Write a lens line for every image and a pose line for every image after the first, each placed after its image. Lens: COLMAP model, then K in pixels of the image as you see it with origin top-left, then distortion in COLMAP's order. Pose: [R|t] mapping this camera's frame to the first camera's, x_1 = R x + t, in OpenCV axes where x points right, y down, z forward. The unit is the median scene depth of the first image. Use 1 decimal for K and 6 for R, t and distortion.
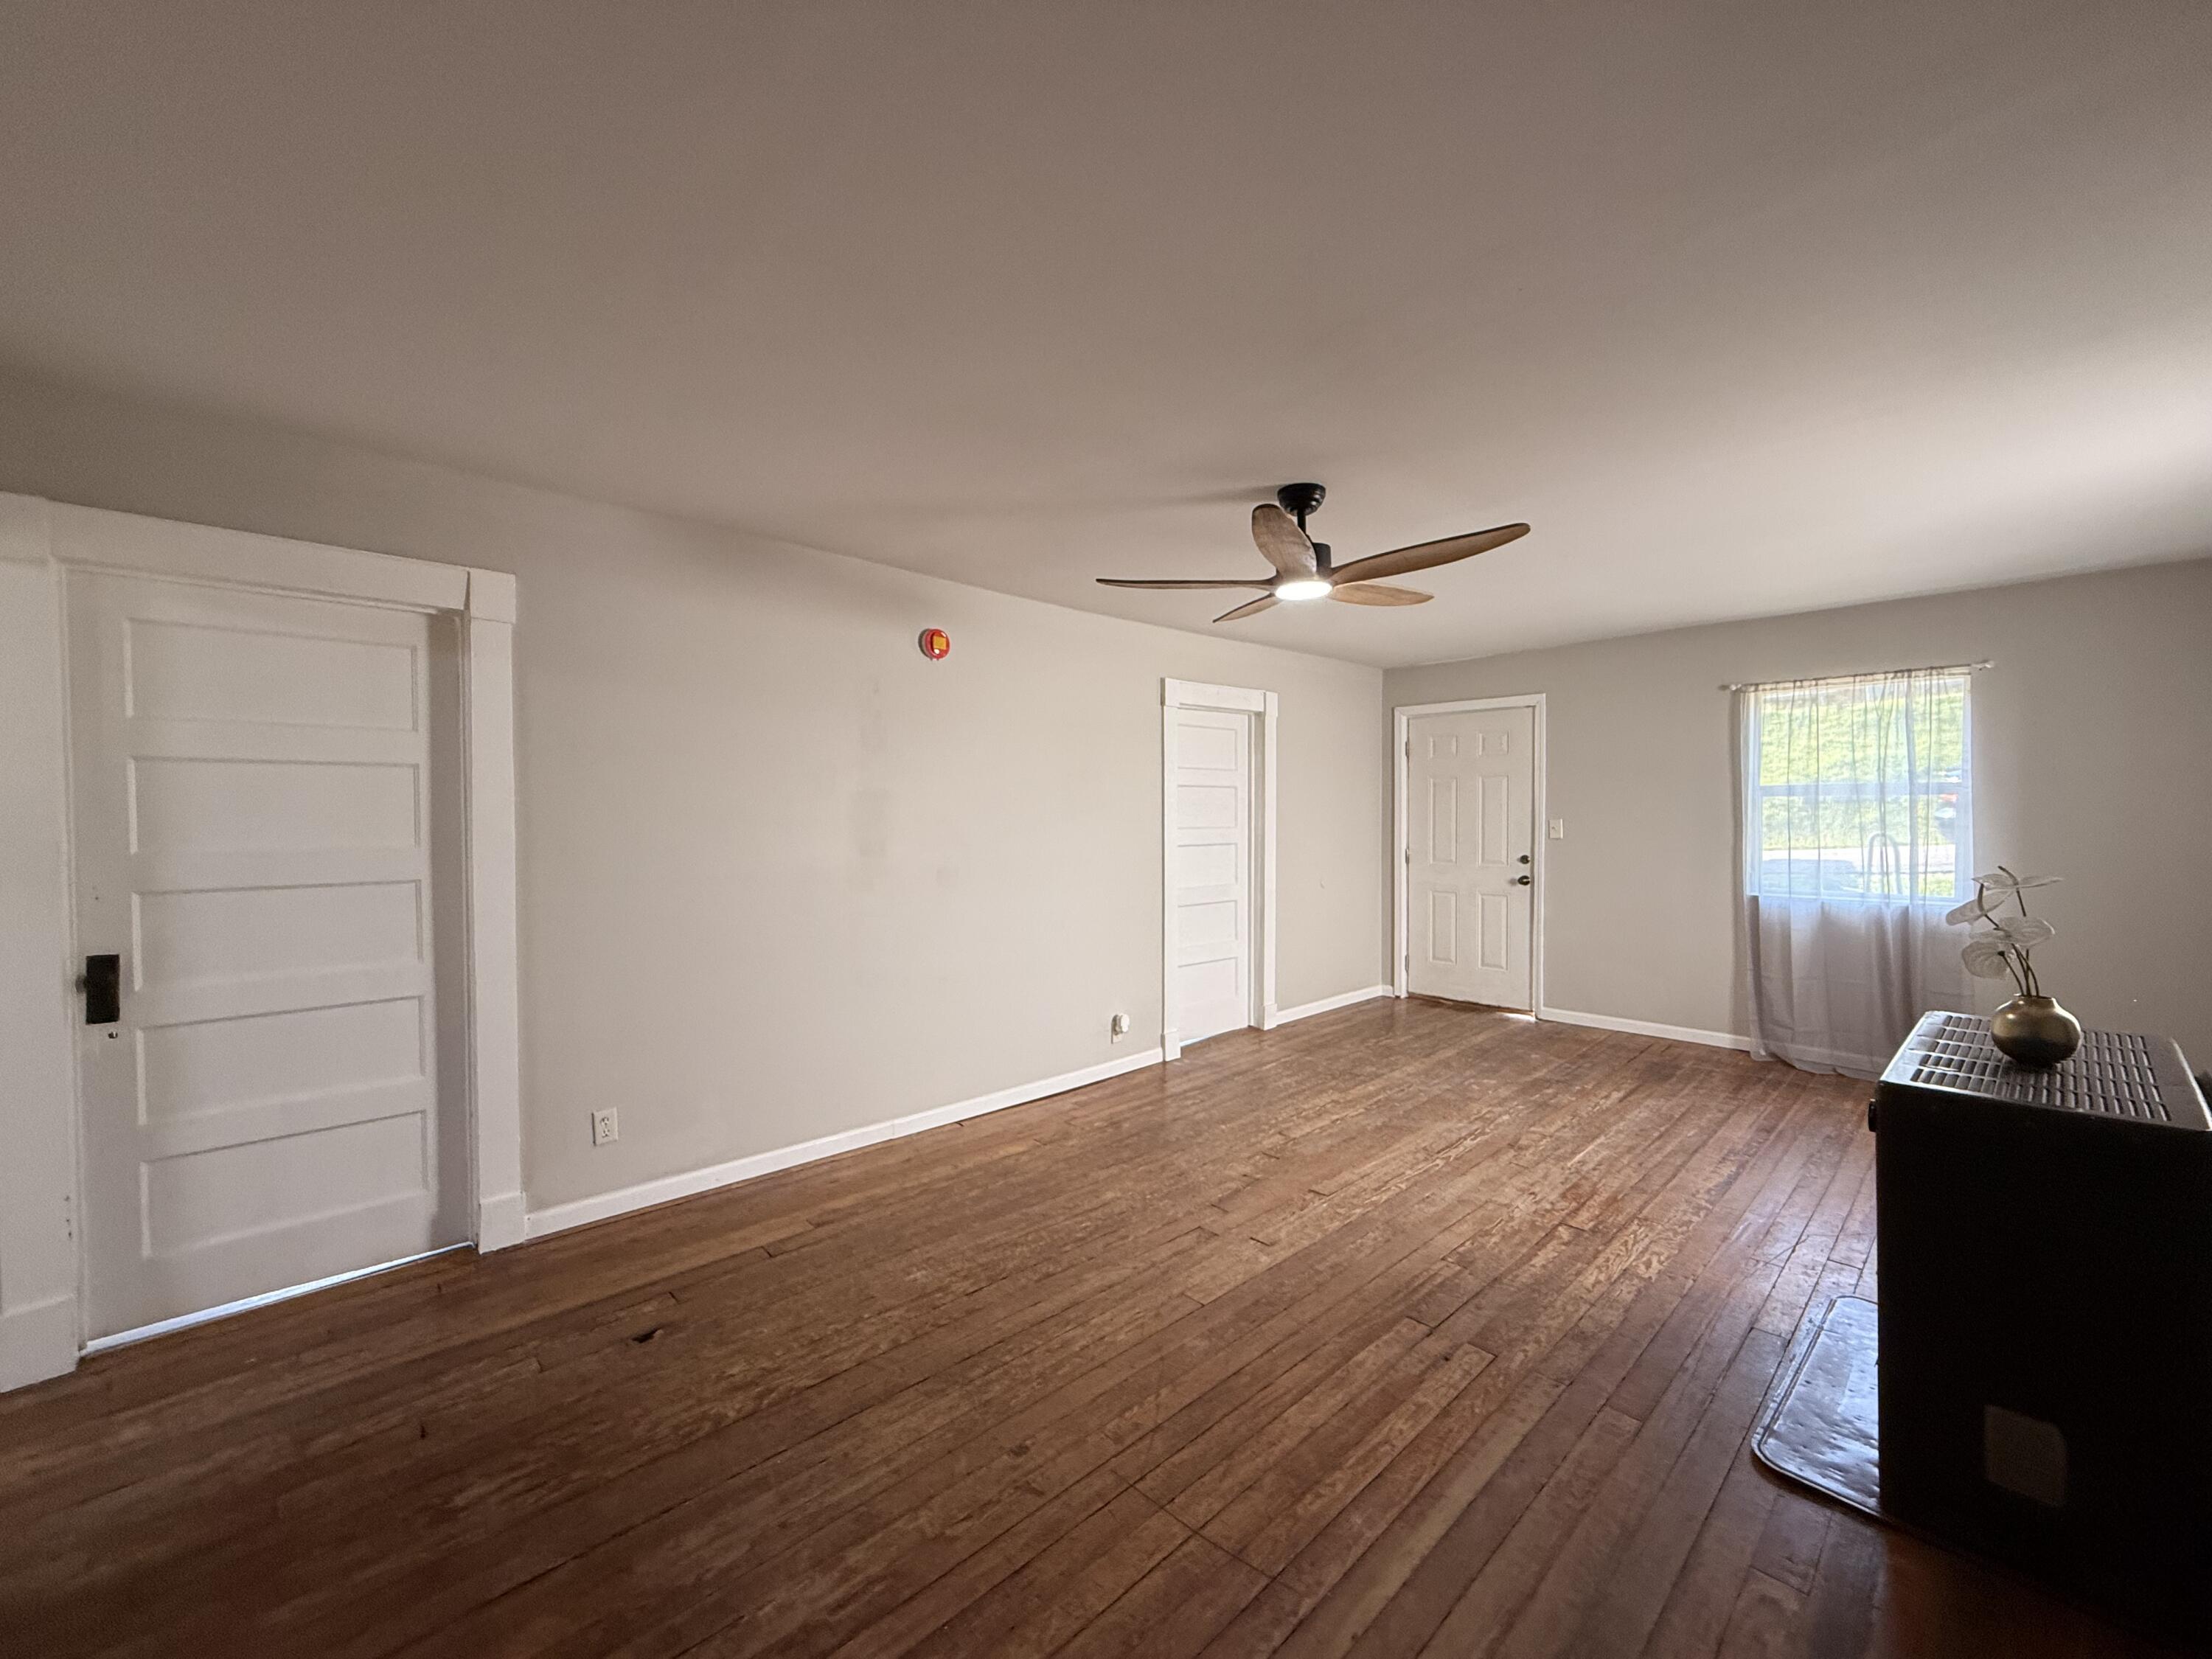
lens RADIAL K [[883.4, 0, 1107.4], [0, 883.4, 821.4], [0, 0, 1]] dist [-0.000668, 0.000022]
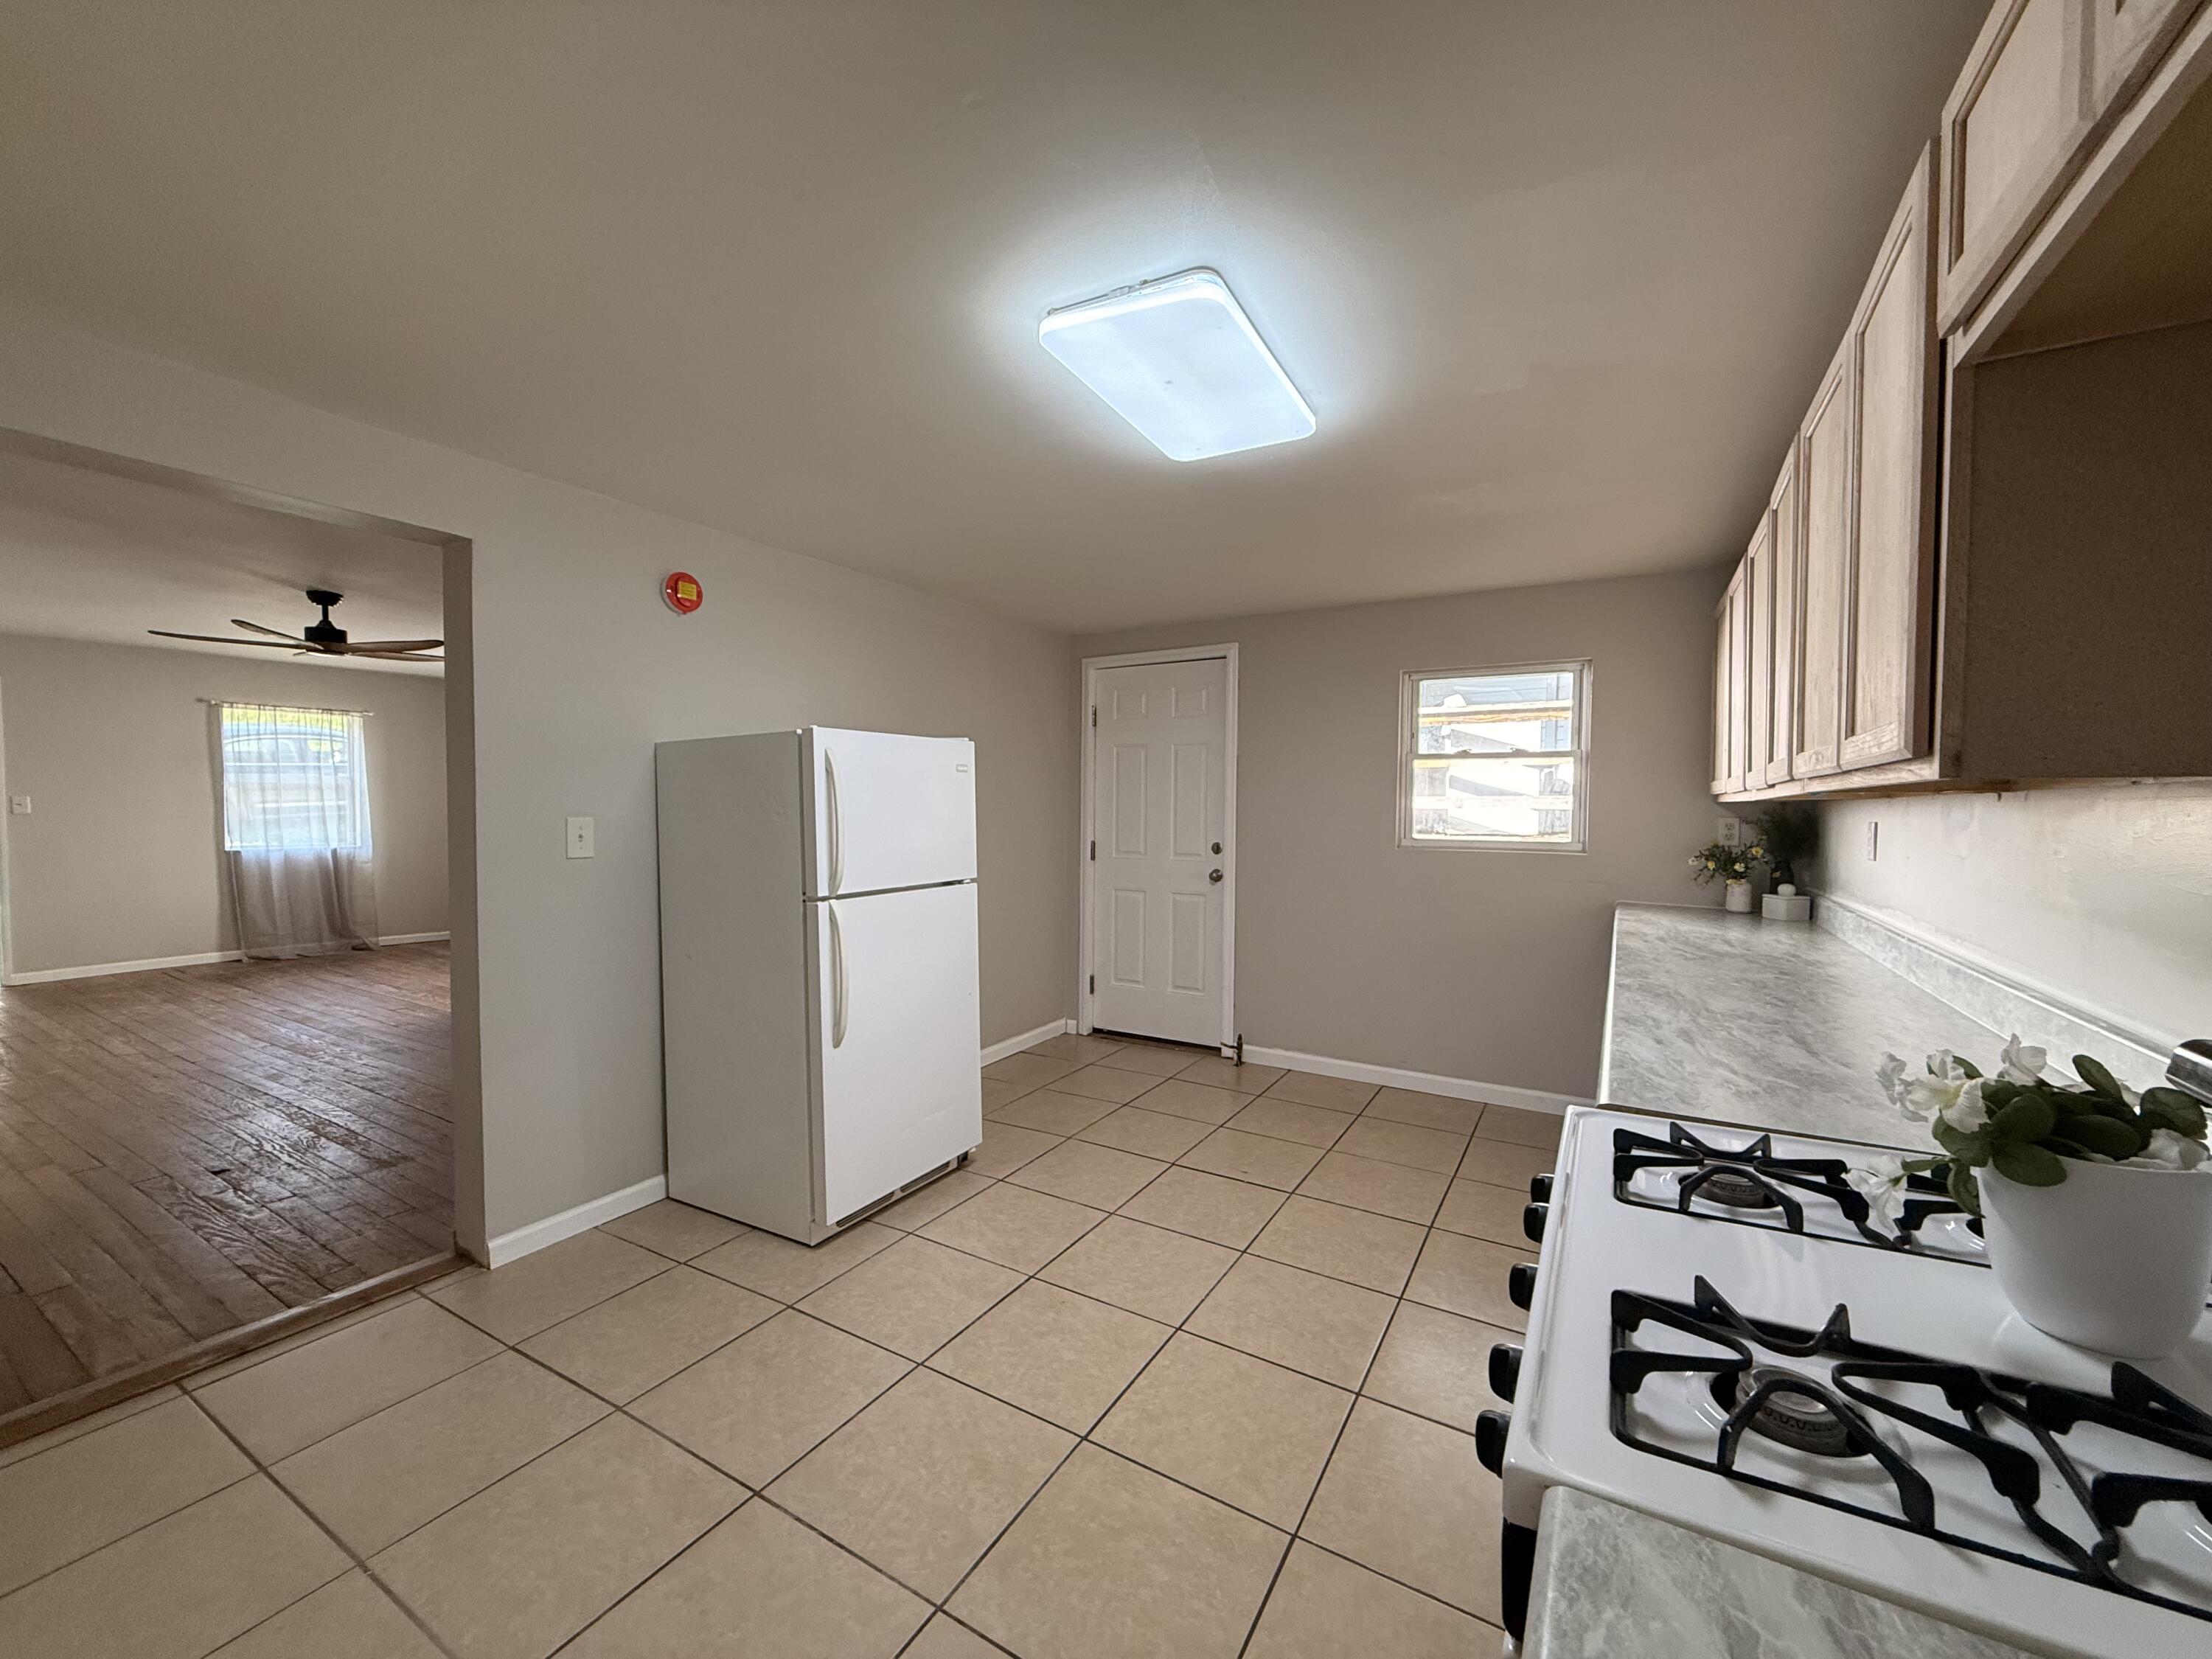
lens RADIAL K [[883.4, 0, 1105.5], [0, 883.4, 831.5], [0, 0, 1]] dist [-0.000668, 0.000022]
pose [[-0.281600, -0.021088, 0.959300, -1.041417], [0.008141, 0.999670, 0.024365, 0.030256], [-0.959497, 0.014671, -0.281335, 0.051870]]
